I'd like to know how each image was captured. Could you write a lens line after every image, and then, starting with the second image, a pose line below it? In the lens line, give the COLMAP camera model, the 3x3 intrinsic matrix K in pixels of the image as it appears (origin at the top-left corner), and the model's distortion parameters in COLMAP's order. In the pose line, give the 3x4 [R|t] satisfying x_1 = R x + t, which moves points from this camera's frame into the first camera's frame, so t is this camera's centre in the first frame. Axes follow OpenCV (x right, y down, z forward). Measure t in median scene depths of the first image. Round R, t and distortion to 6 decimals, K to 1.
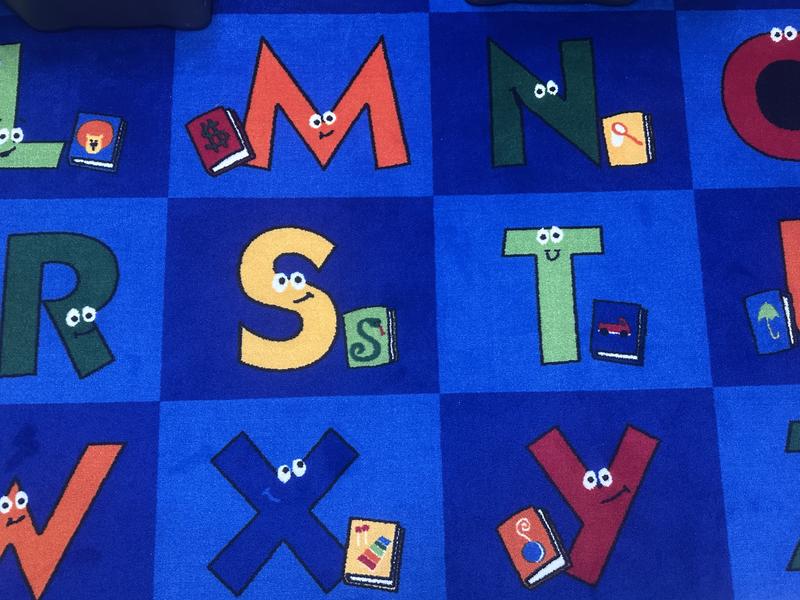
lens RADIAL K [[556.0, 0, 404.8], [0, 556.0, 300.7], [0, 0, 1]] dist [0.044660, -0.037560]
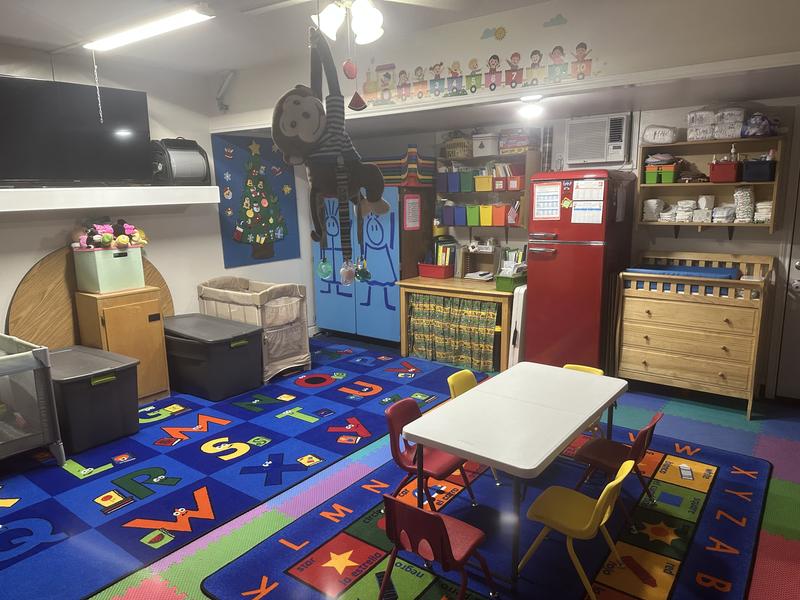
lens RADIAL K [[556.0, 0, 416.4], [0, 556.0, 299.7], [0, 0, 1]] dist [0.044660, -0.037560]
pose [[0.604588, -0.178216, 0.776346, -1.632471], [0.791348, 0.245472, -0.559921, 2.077086], [-0.090784, 0.952881, 0.289440, -0.567667]]
